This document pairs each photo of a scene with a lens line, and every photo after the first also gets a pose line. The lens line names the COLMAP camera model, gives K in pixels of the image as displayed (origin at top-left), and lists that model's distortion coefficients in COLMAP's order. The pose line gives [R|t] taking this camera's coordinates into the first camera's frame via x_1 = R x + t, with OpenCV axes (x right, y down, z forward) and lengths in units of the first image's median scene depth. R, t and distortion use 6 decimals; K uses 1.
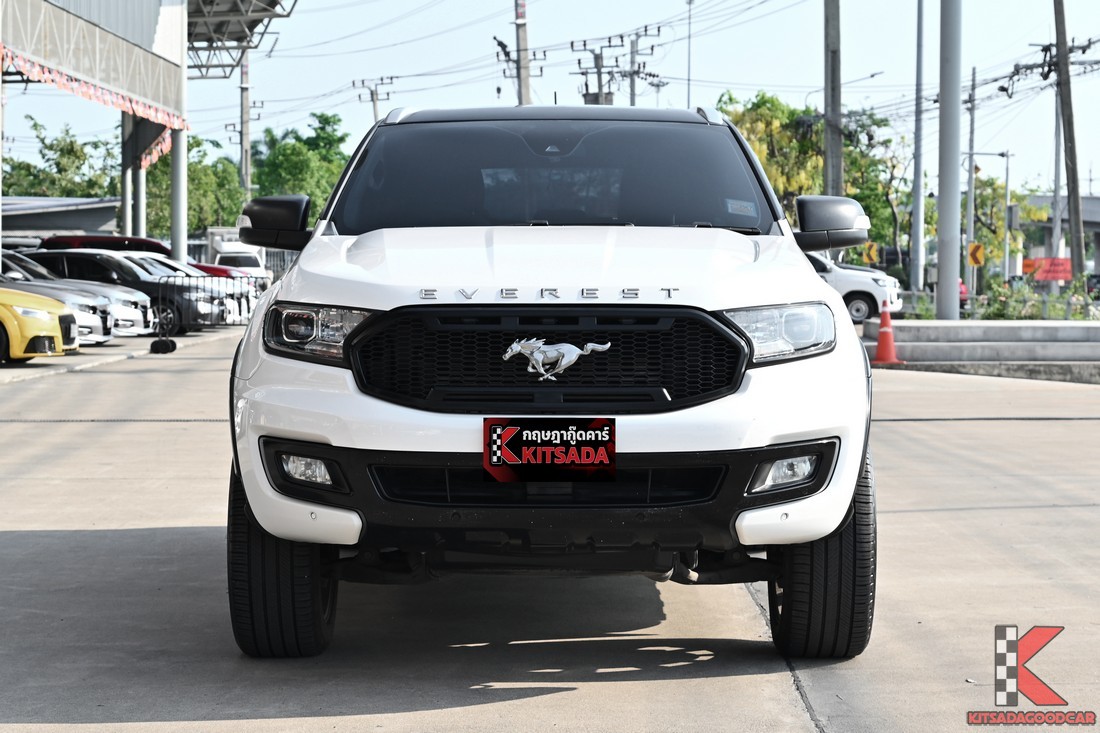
lens RADIAL K [[2250.3, 0, 550.1], [0, 2250.3, 366.0], [0, 0, 1]] dist [-0.110763, 0.000000]
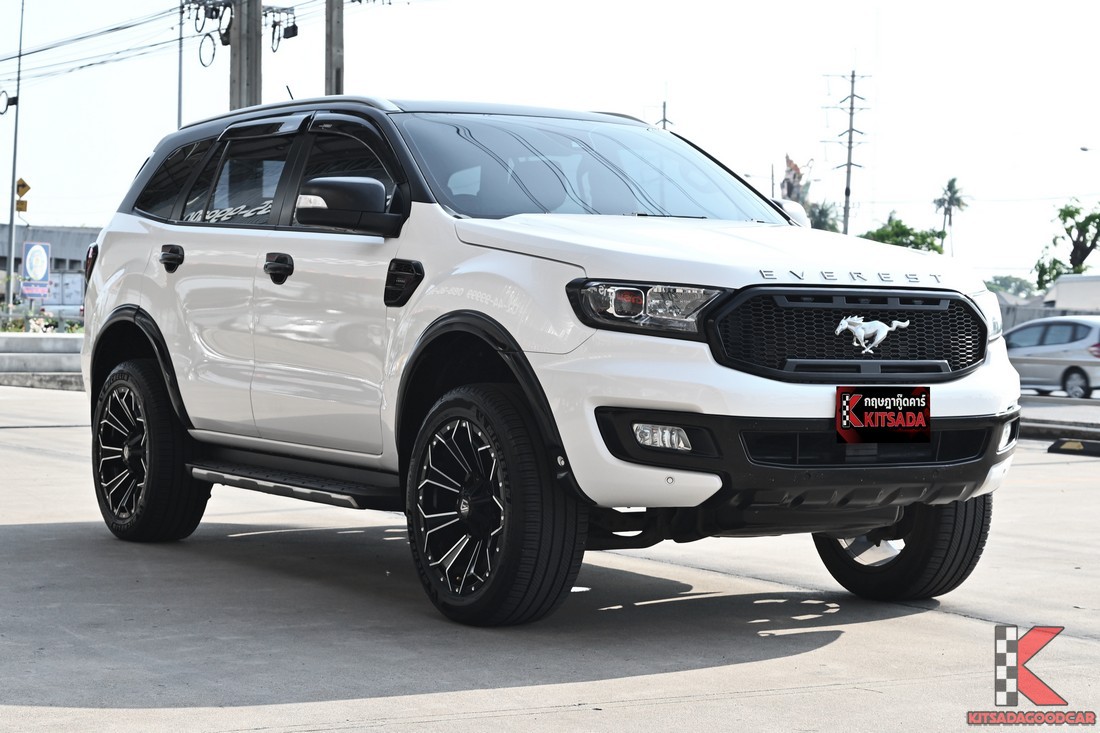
lens RADIAL K [[2250.3, 0, 551.8], [0, 2250.3, 367.0], [0, 0, 1]] dist [-0.110763, 0.000000]
pose [[0.888086, 0.002400, 0.459671, -0.653162], [0.000367, 0.999982, -0.005930, 0.019670], [-0.459677, 0.005435, 0.888070, 0.080295]]
